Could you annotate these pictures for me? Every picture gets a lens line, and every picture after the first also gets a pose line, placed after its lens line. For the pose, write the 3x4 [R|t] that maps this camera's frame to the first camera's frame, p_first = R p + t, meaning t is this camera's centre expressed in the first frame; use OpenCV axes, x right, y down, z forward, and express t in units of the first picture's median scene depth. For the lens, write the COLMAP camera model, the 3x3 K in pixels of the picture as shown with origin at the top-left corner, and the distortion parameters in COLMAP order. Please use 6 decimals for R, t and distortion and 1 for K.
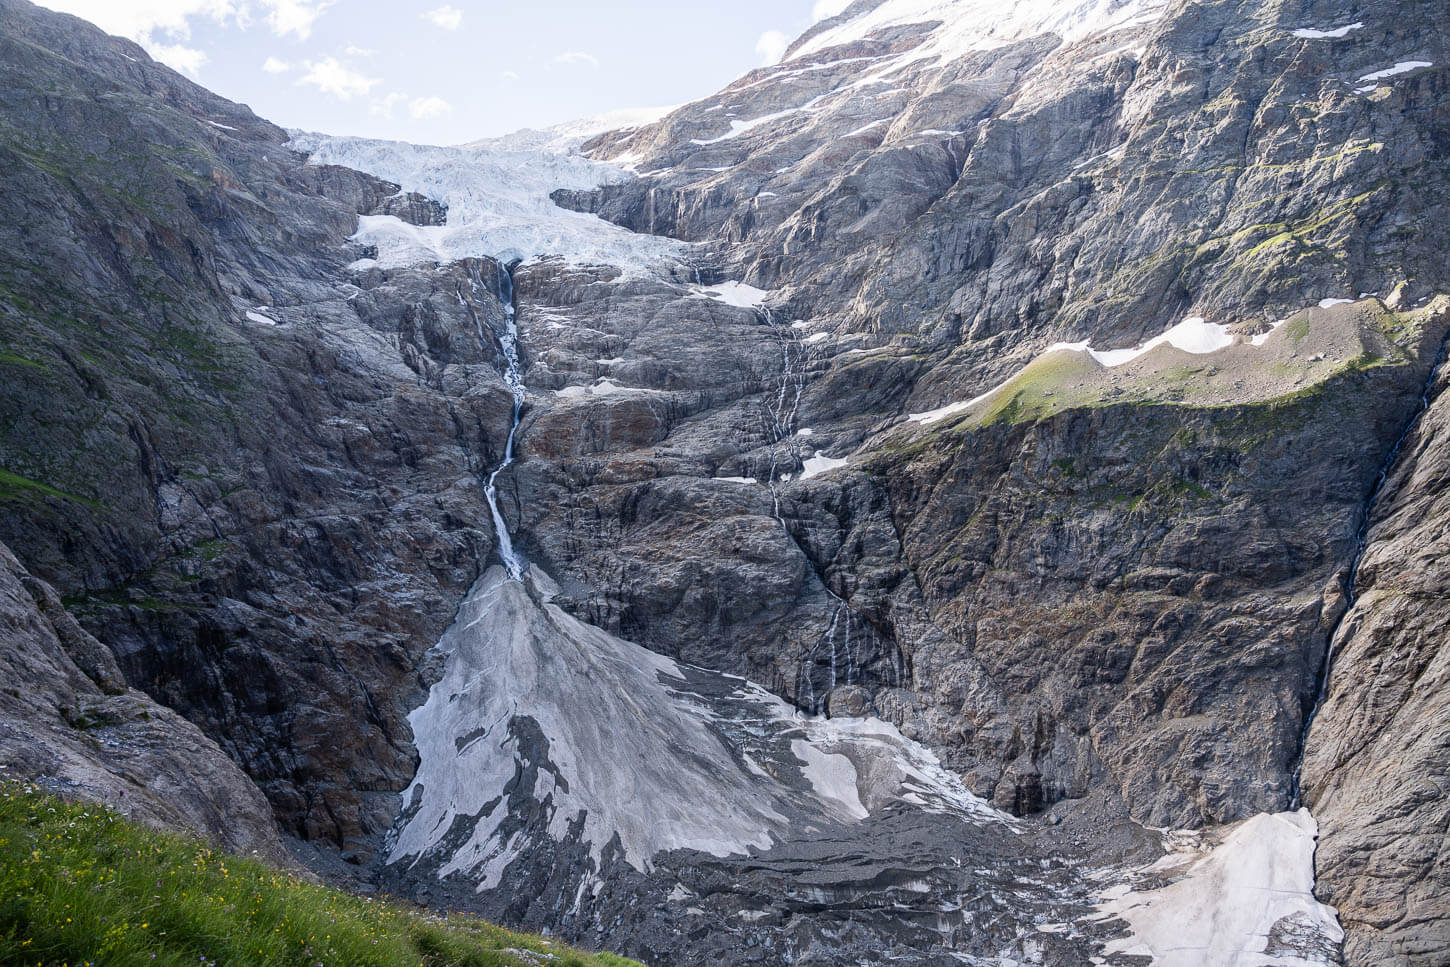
lens RADIAL K [[965.4, 0, 725.4], [0, 965.4, 478.7], [0, 0, 1]] dist [-0.007503, 0.003232]
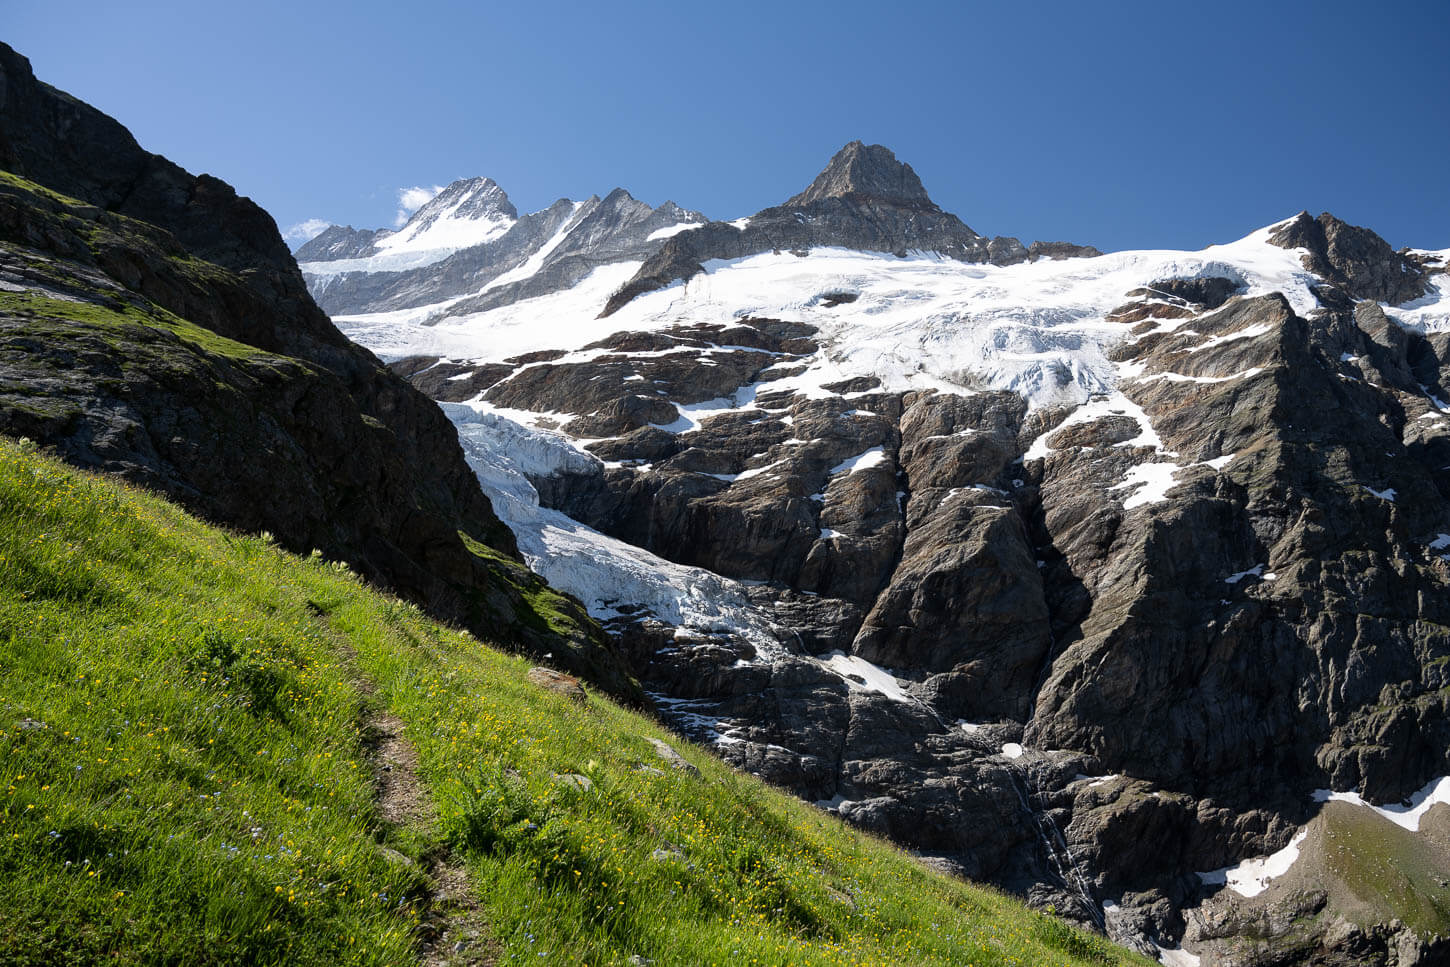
lens RADIAL K [[972.5, 0, 726.8], [0, 972.5, 479.9], [0, 0, 1]] dist [-0.004701, 0.003543]
pose [[0.797661, 0.119935, 0.591060, -0.717649], [-0.010525, 0.982646, -0.185190, -0.255493], [-0.603014, 0.141498, 0.785082, 0.552299]]
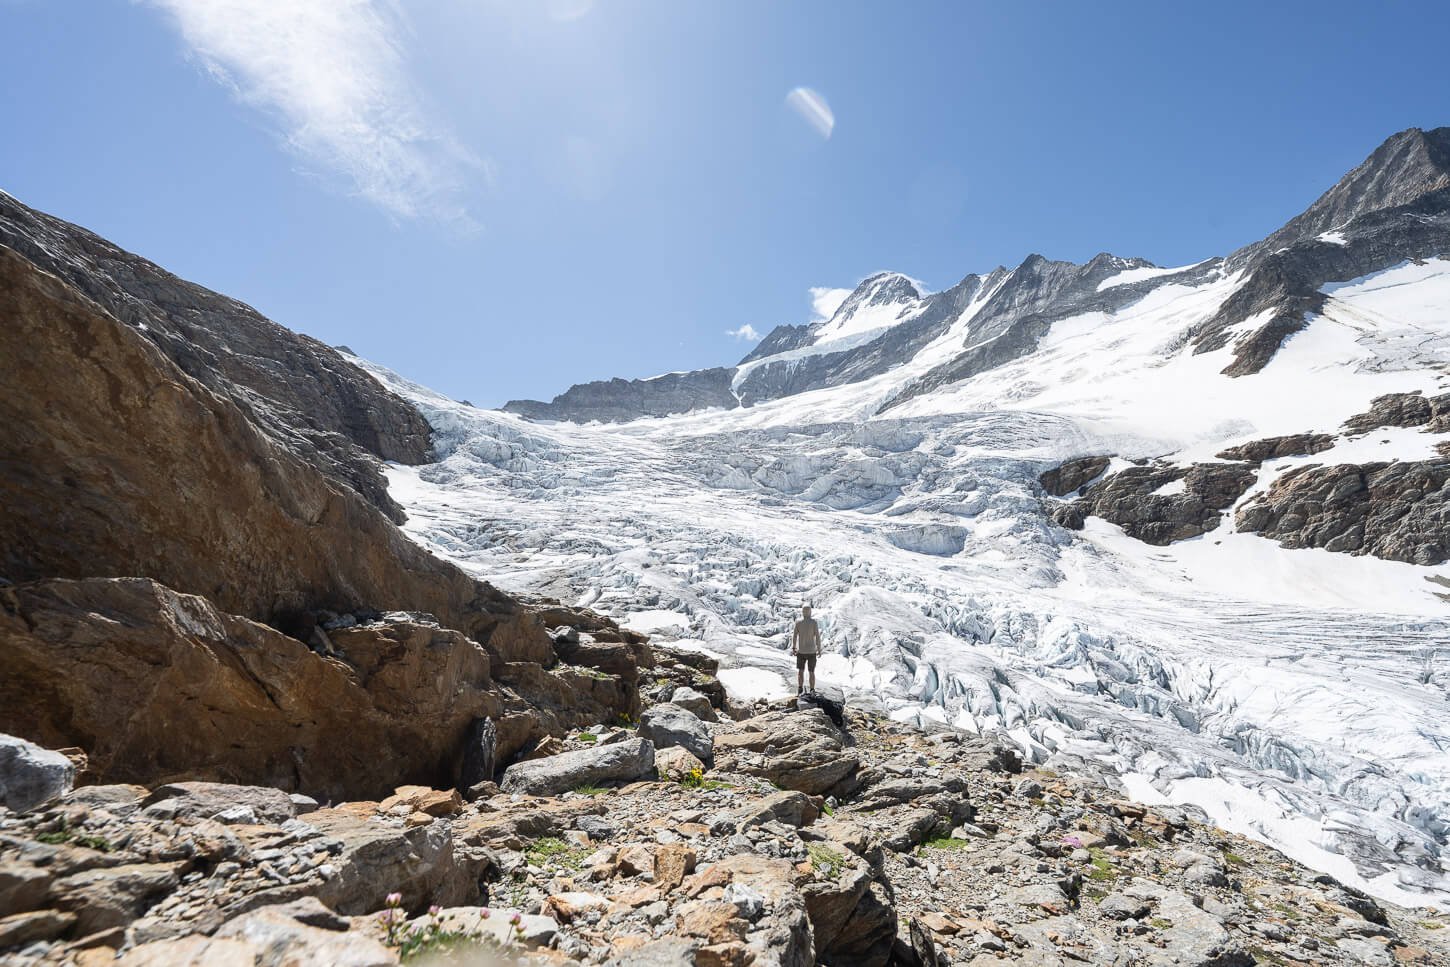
lens RADIAL K [[574.1, 0, 726.8], [0, 574.1, 488.1], [0, 0, 1]] dist [-0.001506, 0.000278]
pose [[0.973860, 0.071320, 0.215663, -0.761315], [-0.041719, 0.989439, -0.138816, -0.569100], [-0.223286, 0.126190, 0.966550, 1.437590]]
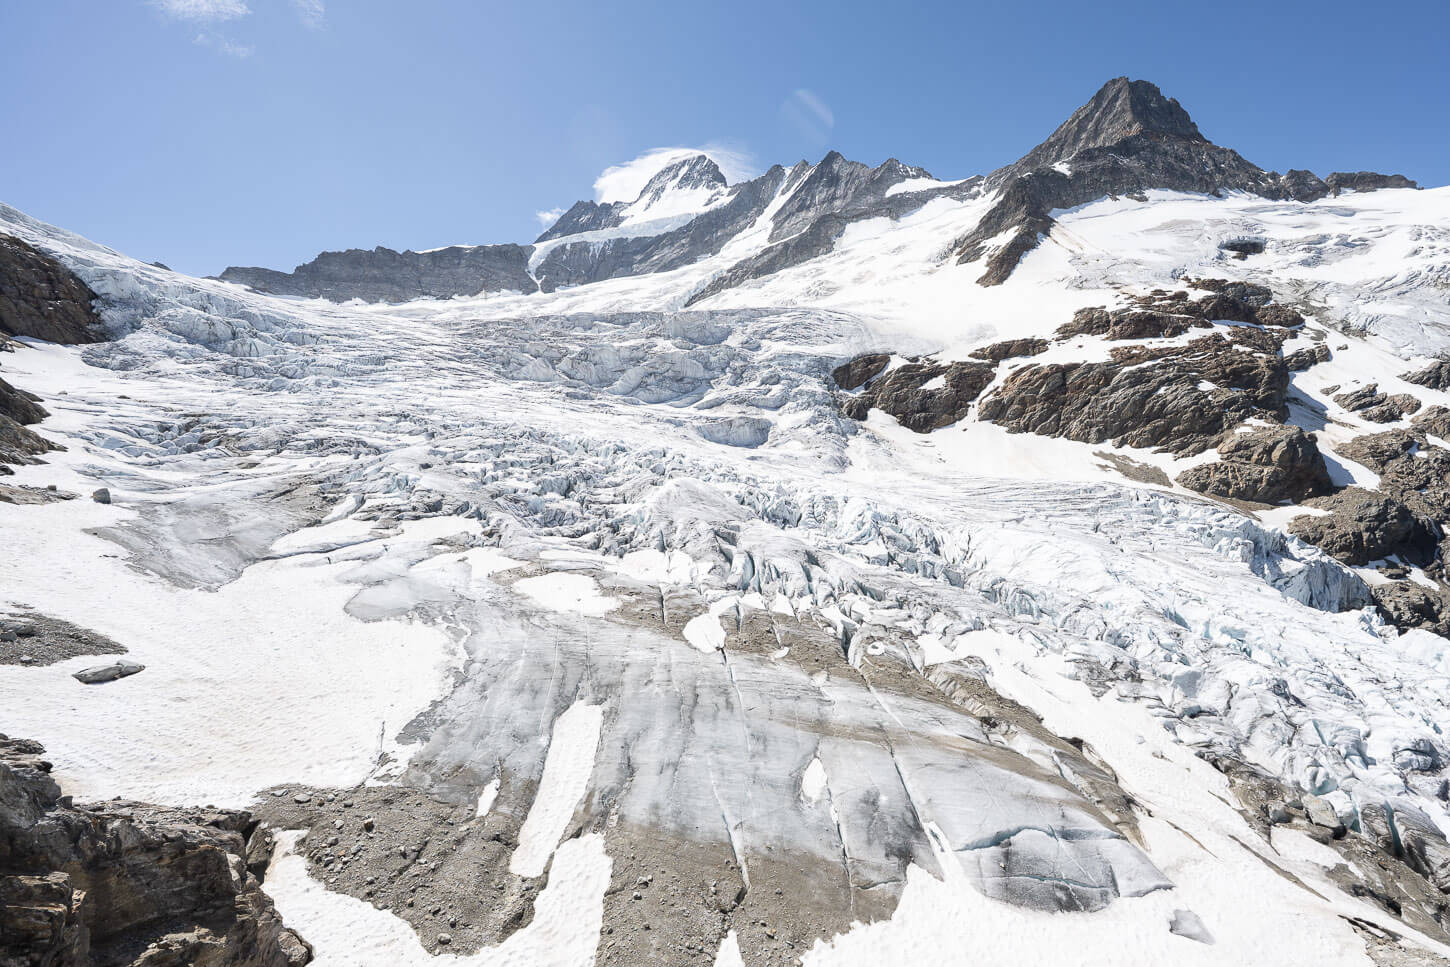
lens RADIAL K [[573.9, 0, 725.9], [0, 573.9, 490.1], [0, 0, 1]] dist [-0.001283, 0.000004]
pose [[0.853859, -0.018244, 0.520185, -0.756493], [-0.001012, 0.999325, 0.036709, -0.568222], [-0.520504, -0.031871, 0.853264, 1.450145]]
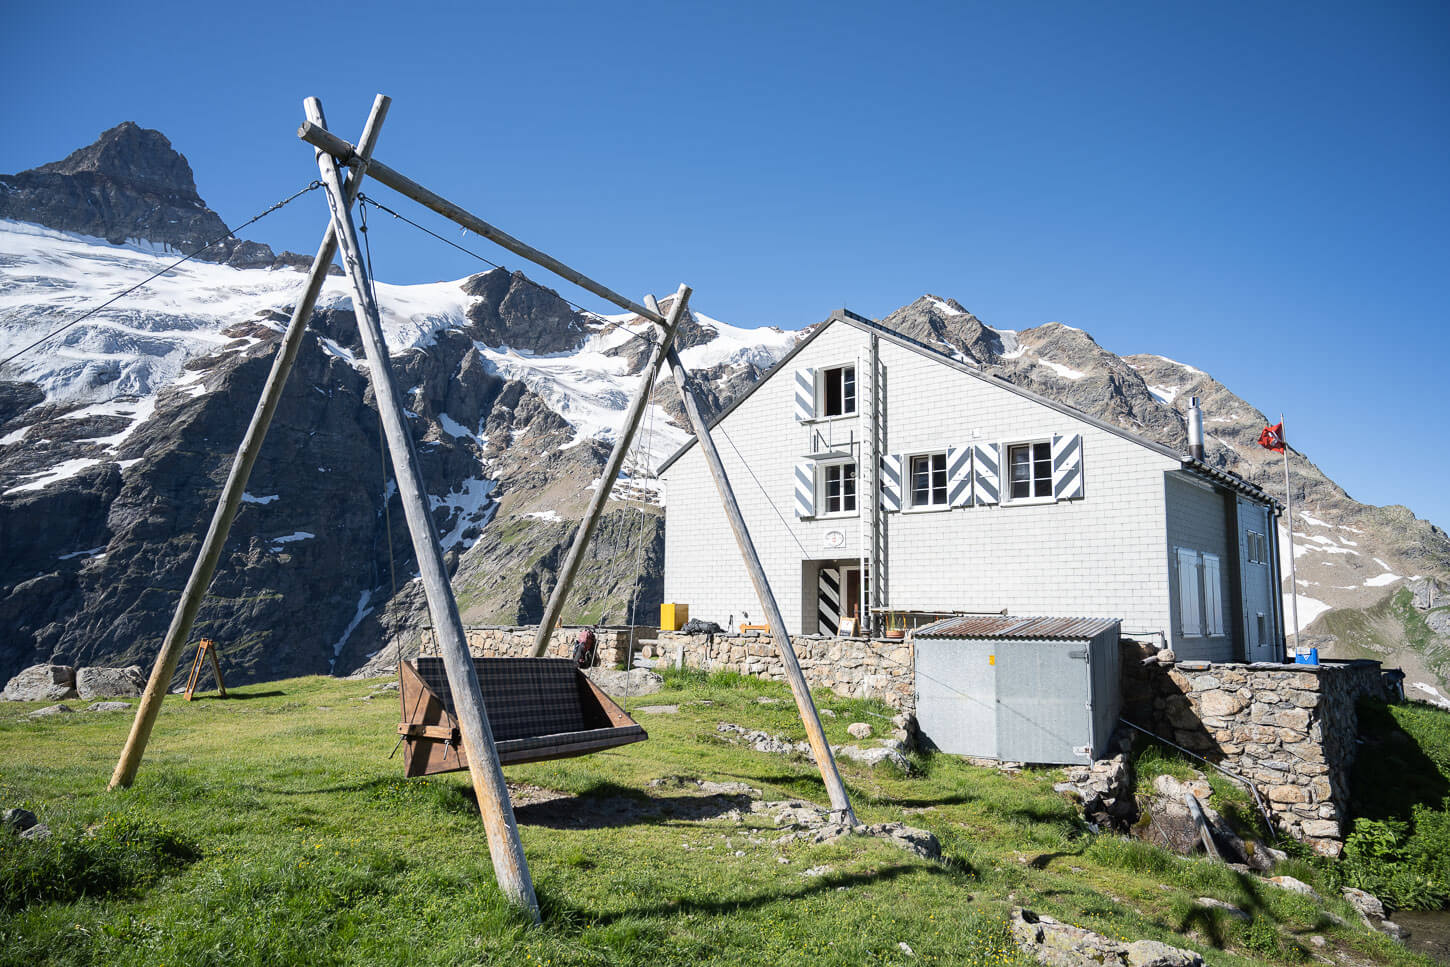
lens RADIAL K [[970.4, 0, 732.4], [0, 970.4, 486.4], [0, 0, 1]] dist [-0.002125, 0.000060]
pose [[0.484968, 0.160467, 0.859684, -0.333172], [-0.026588, 0.985273, -0.168911, -0.245789], [-0.874128, 0.059059, 0.482092, -0.397750]]
